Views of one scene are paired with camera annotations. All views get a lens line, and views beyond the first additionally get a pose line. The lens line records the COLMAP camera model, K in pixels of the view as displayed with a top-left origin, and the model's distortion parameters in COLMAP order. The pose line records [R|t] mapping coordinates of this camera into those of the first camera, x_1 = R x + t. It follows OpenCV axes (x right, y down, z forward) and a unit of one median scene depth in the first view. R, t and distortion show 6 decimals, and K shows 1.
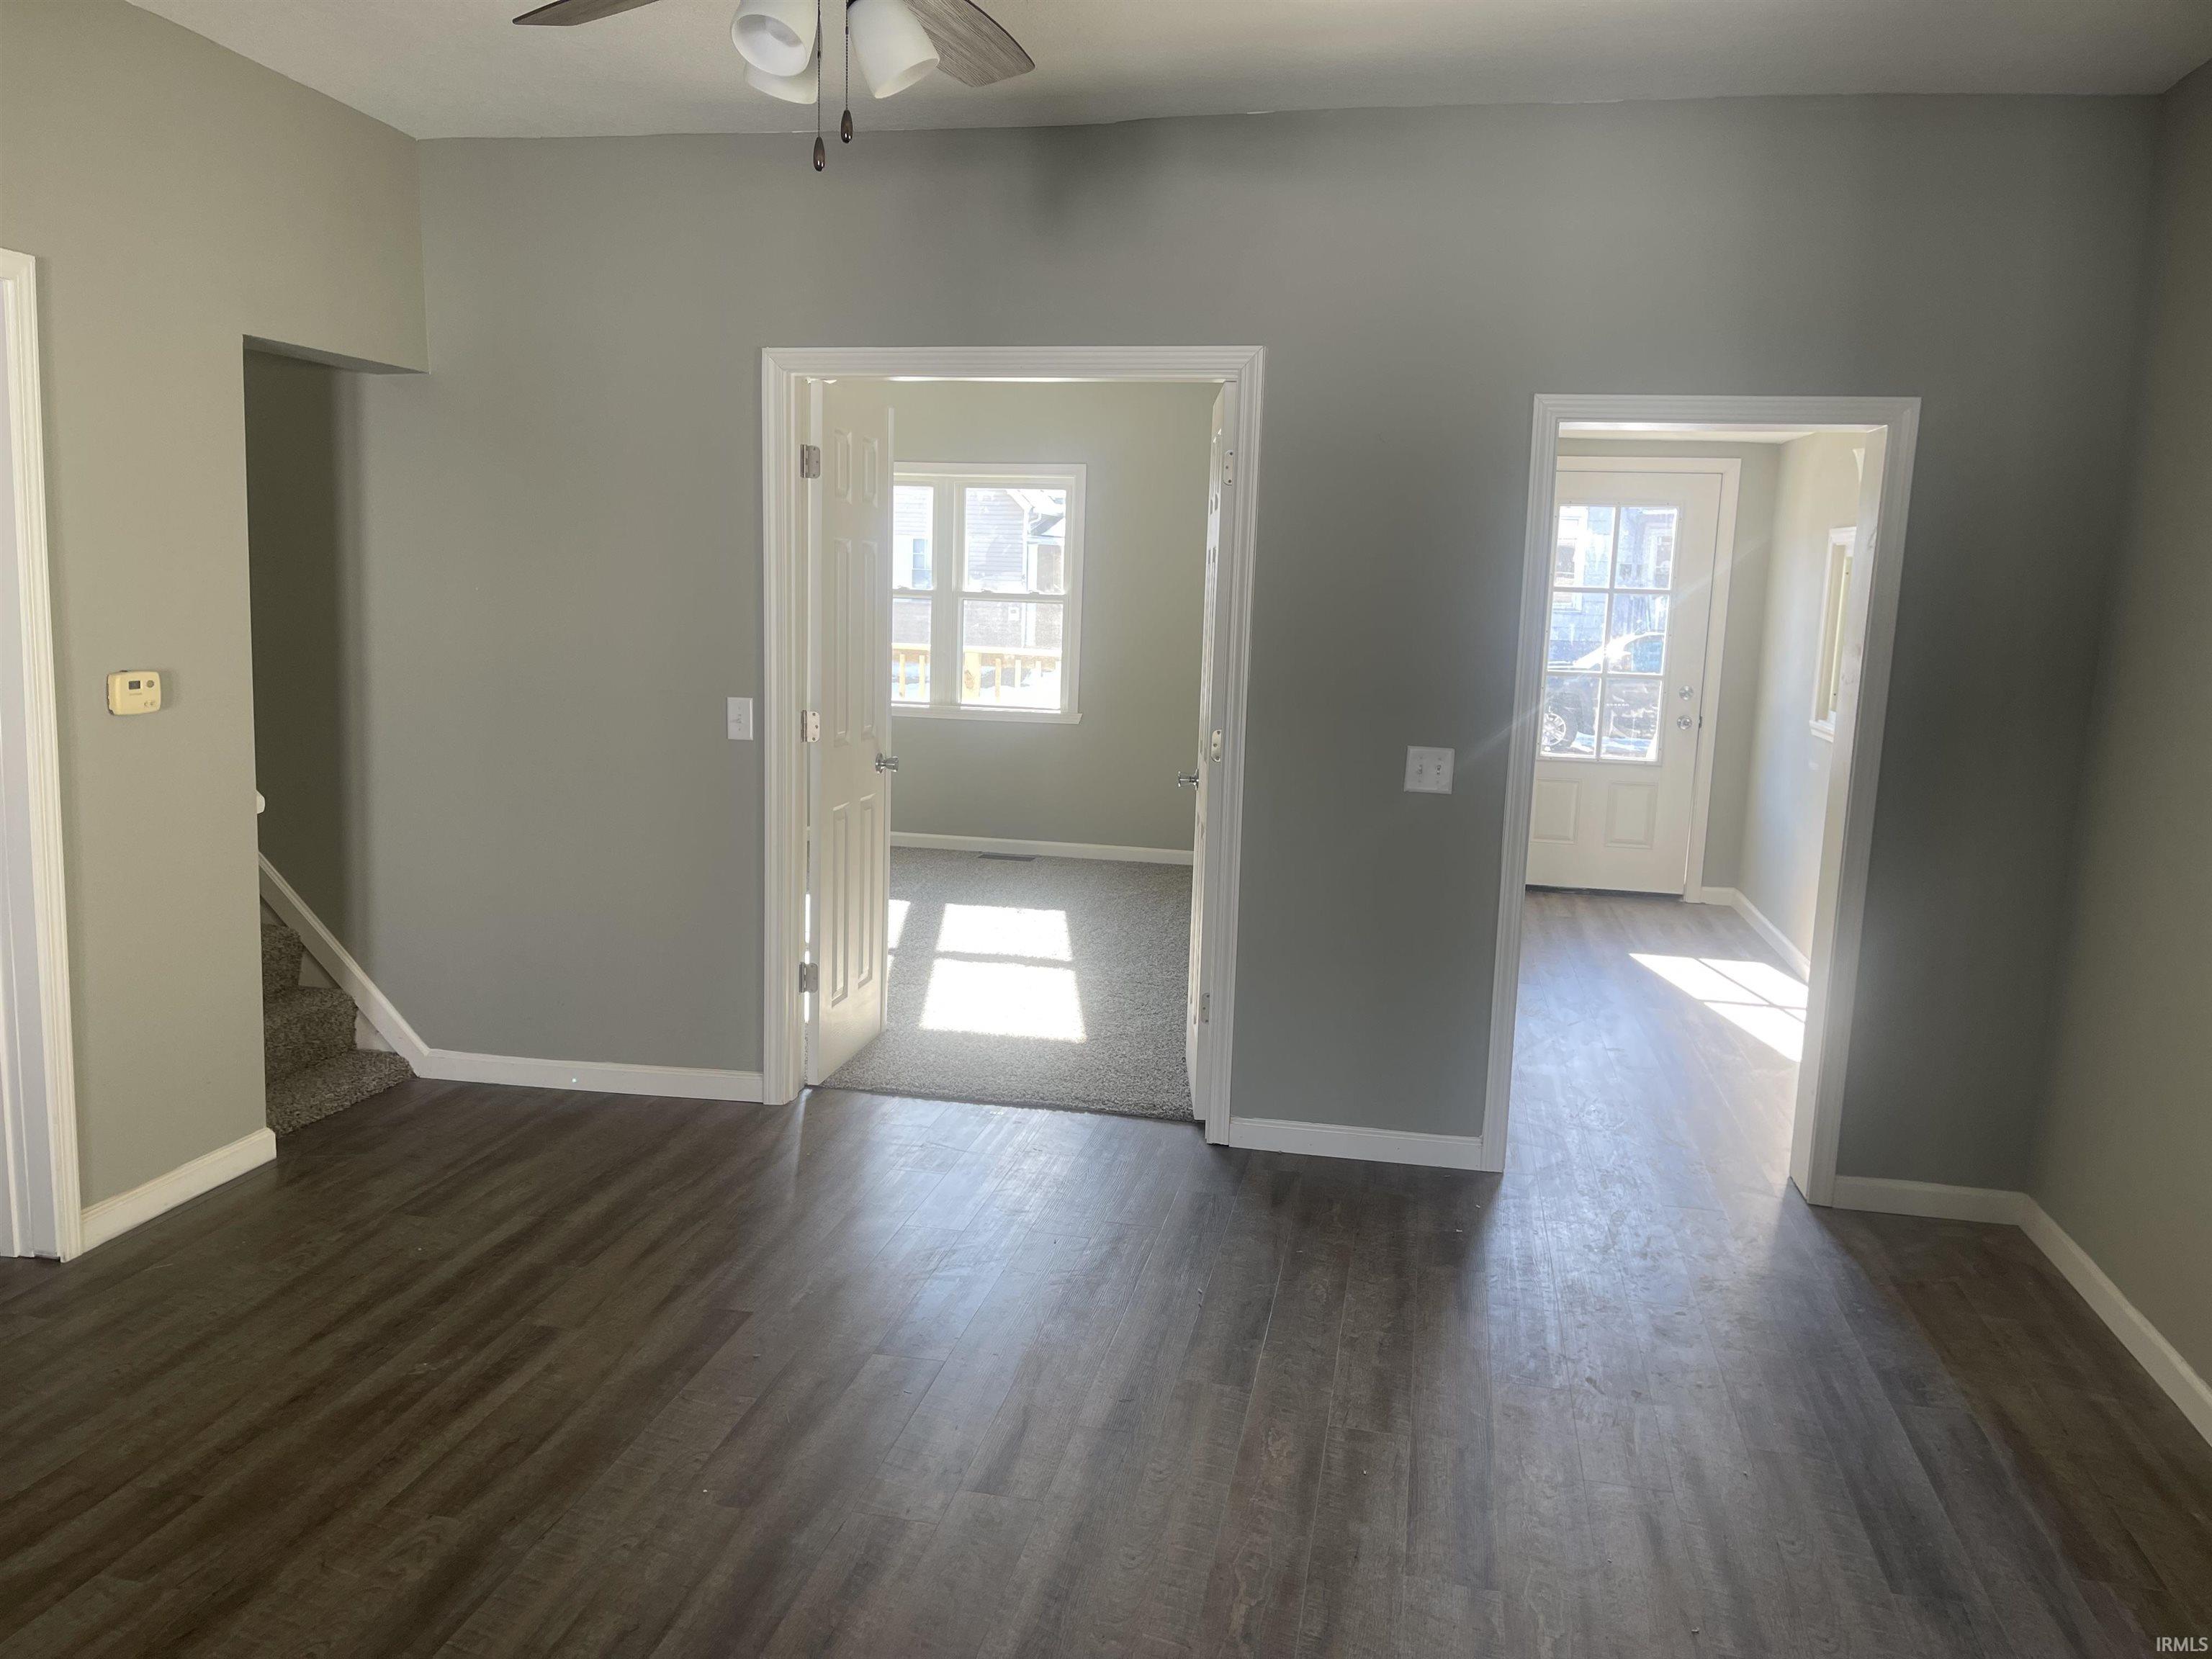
lens RADIAL K [[1673.4, 0, 1118.9], [0, 1673.4, 835.0], [0, 0, 1]] dist [0.015563, -0.032827]
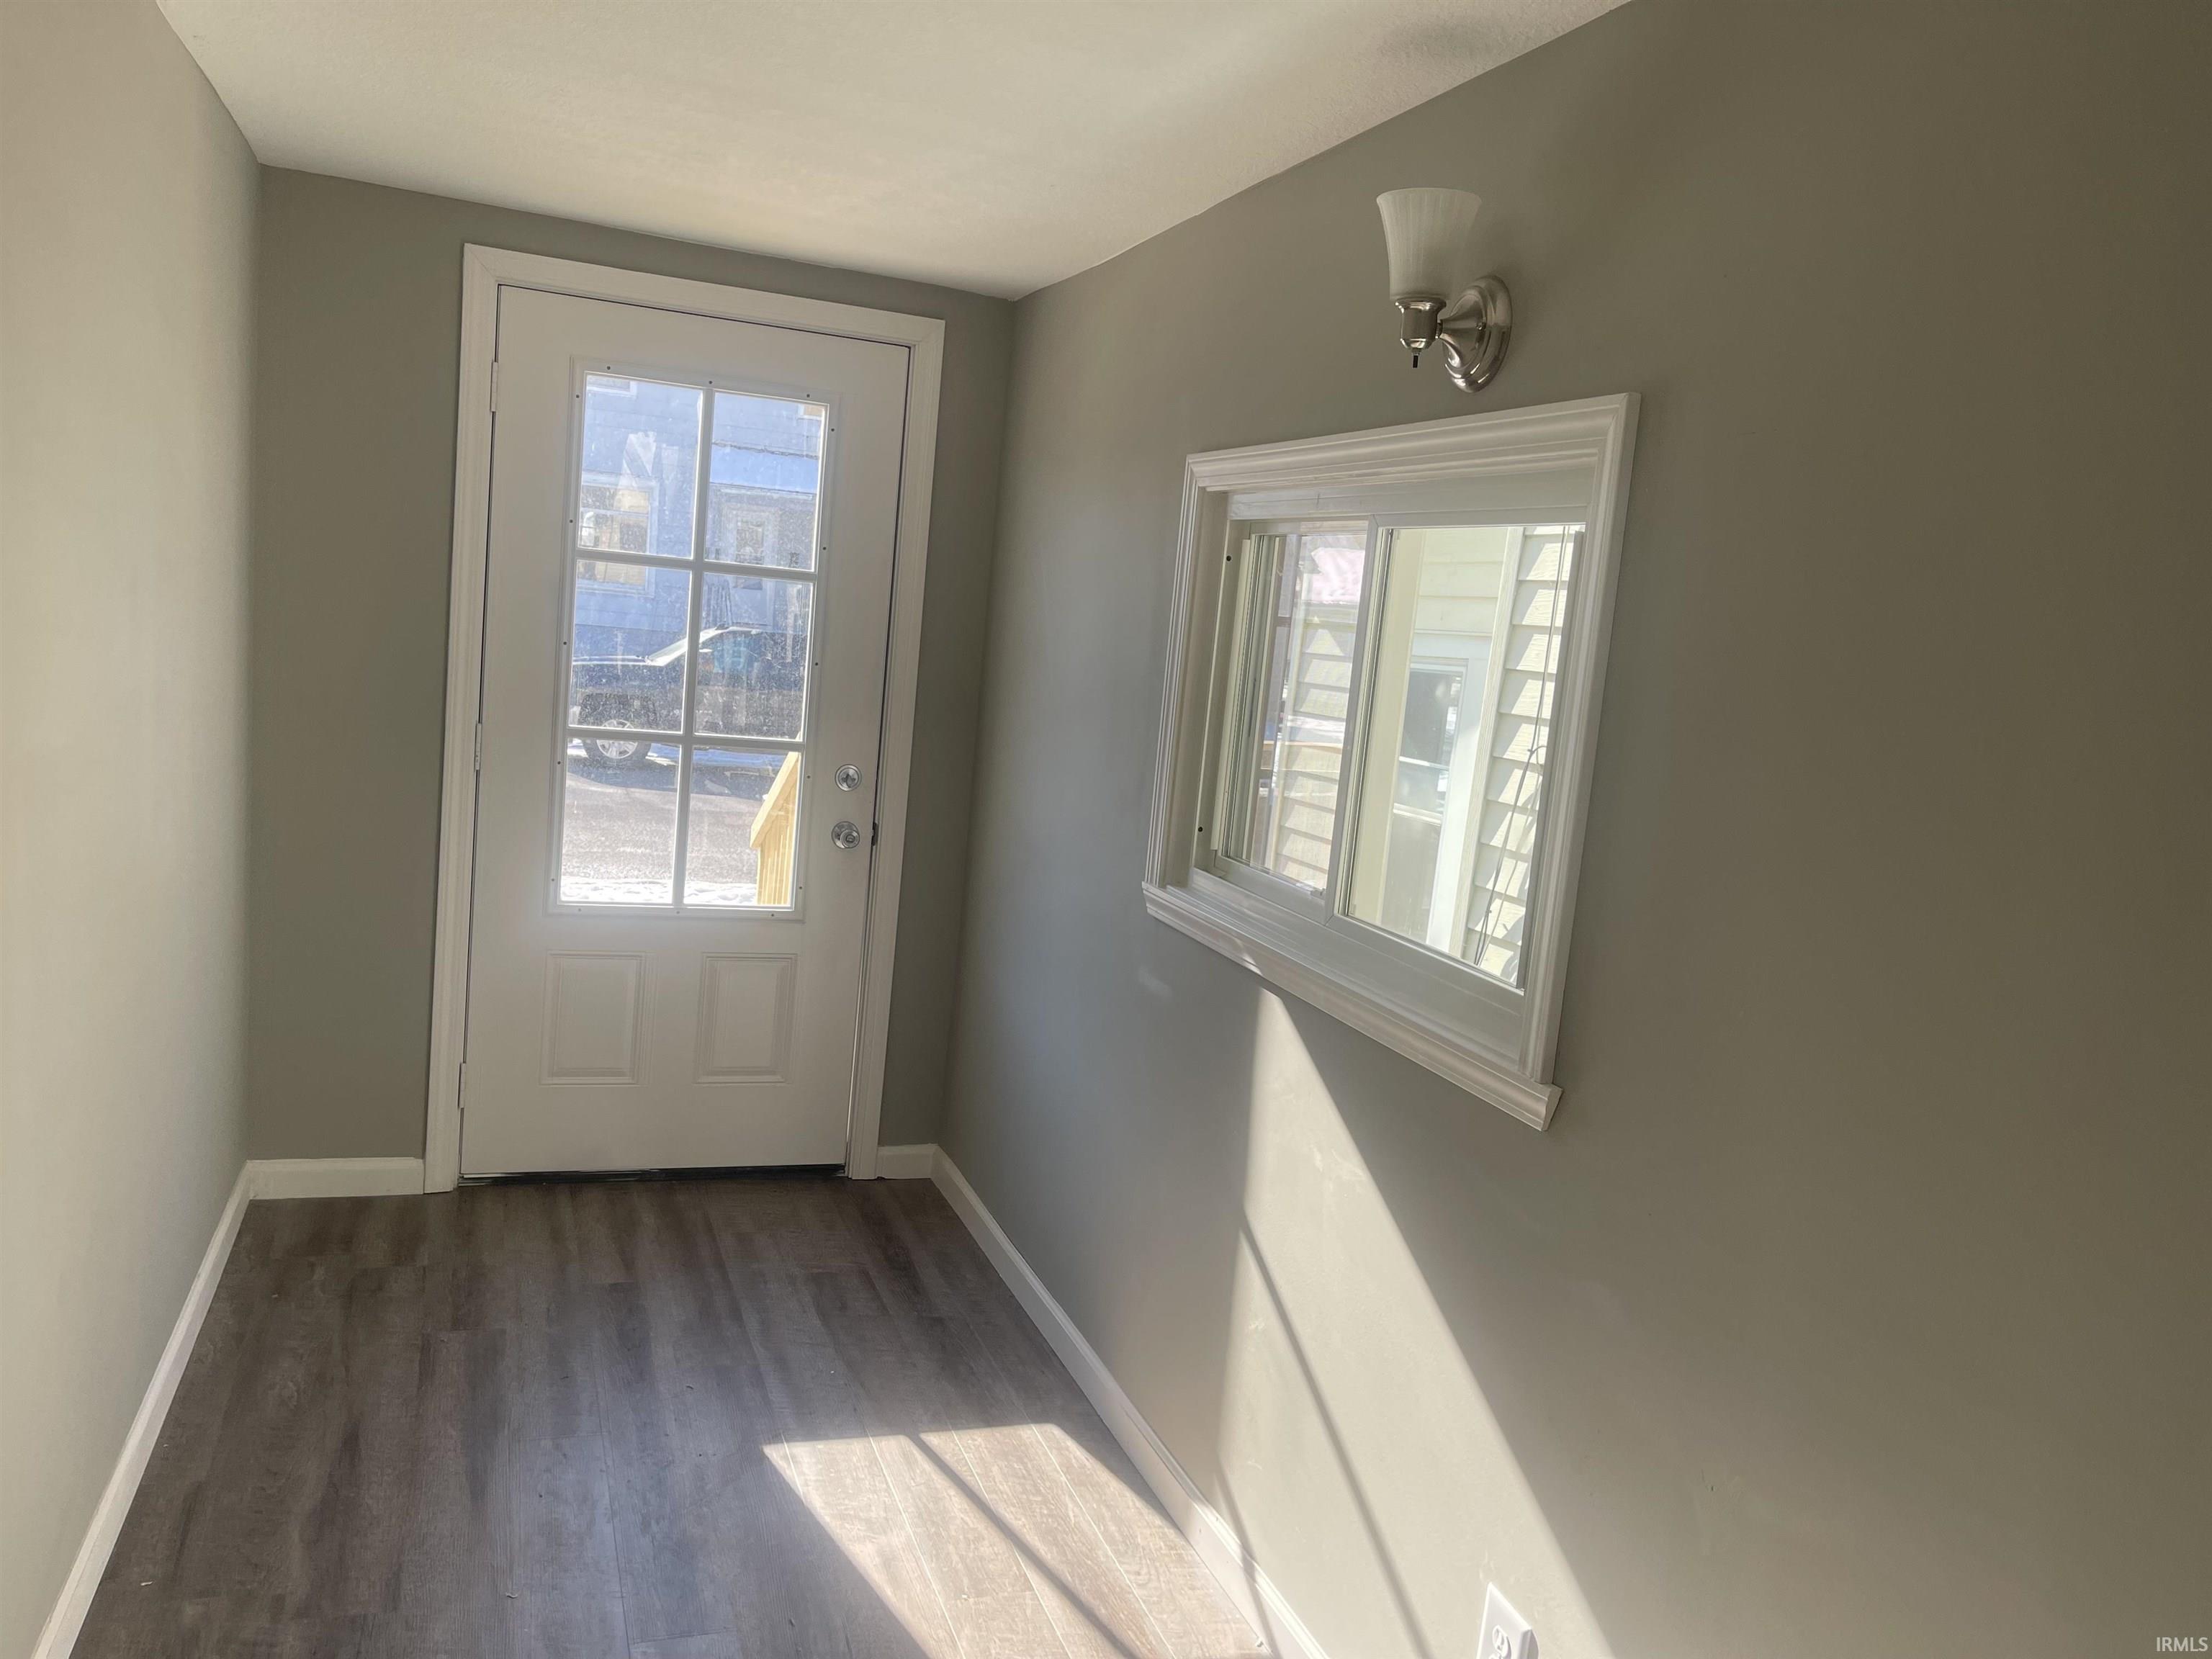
lens RADIAL K [[1673.4, 0, 1118.9], [0, 1673.4, 835.0], [0, 0, 1]] dist [0.015563, -0.032827]
pose [[0.860958, -0.019435, 0.508304, 0.156312], [0.011193, 0.999752, 0.019268, -0.078447], [-0.508552, -0.010900, 0.860962, 0.538838]]
